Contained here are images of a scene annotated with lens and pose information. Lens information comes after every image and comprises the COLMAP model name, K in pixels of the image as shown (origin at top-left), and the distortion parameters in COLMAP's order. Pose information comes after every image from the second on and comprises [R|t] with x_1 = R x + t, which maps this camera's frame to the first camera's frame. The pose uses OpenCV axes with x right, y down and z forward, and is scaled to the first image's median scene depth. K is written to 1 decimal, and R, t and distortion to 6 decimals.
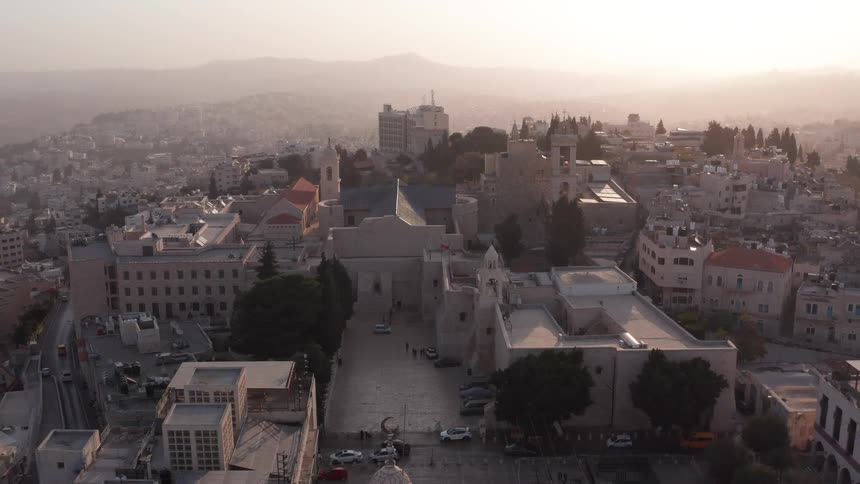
lens RADIAL K [[965.8, 0, 430.0], [0, 965.8, 242.0], [0, 0, 1]] dist [-0.196333, 0.000511]
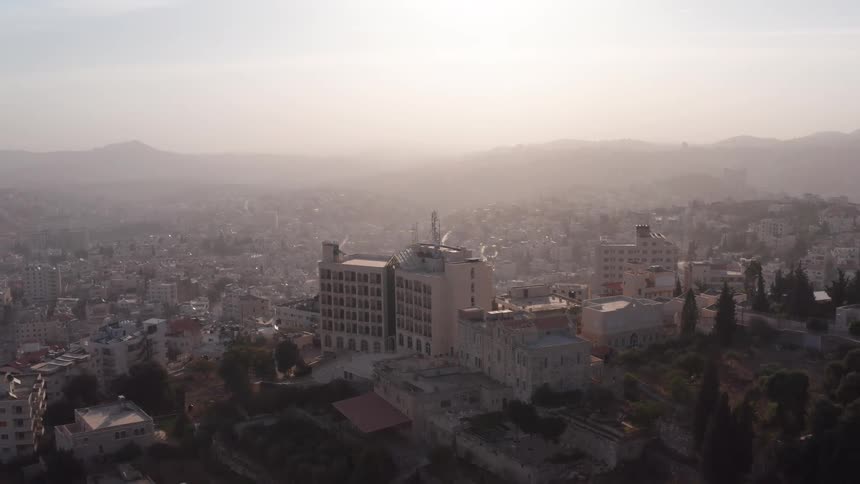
lens RADIAL K [[965.8, 0, 430.0], [0, 965.8, 242.0], [0, 0, 1]] dist [-0.196333, 0.000511]
pose [[0.956779, -0.044227, 0.287433, -0.044944], [0.068616, 0.994795, -0.075333, -0.034021], [-0.282605, 0.091800, 0.954834, 0.170498]]
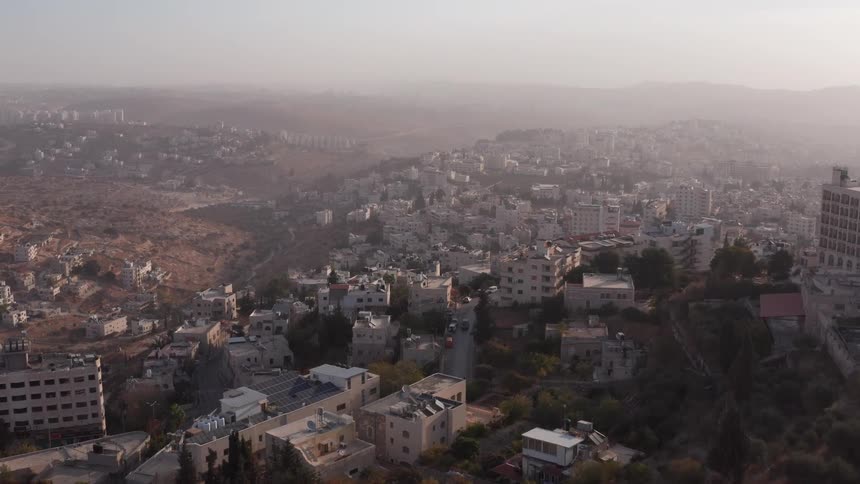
lens RADIAL K [[965.8, 0, 430.0], [0, 965.8, 242.0], [0, 0, 1]] dist [-0.196333, 0.000511]
pose [[0.902873, 0.092884, -0.419753, -0.010059], [-0.102320, 0.994752, 0.000035, -0.026498], [0.417553, 0.042918, 0.907638, 0.147741]]
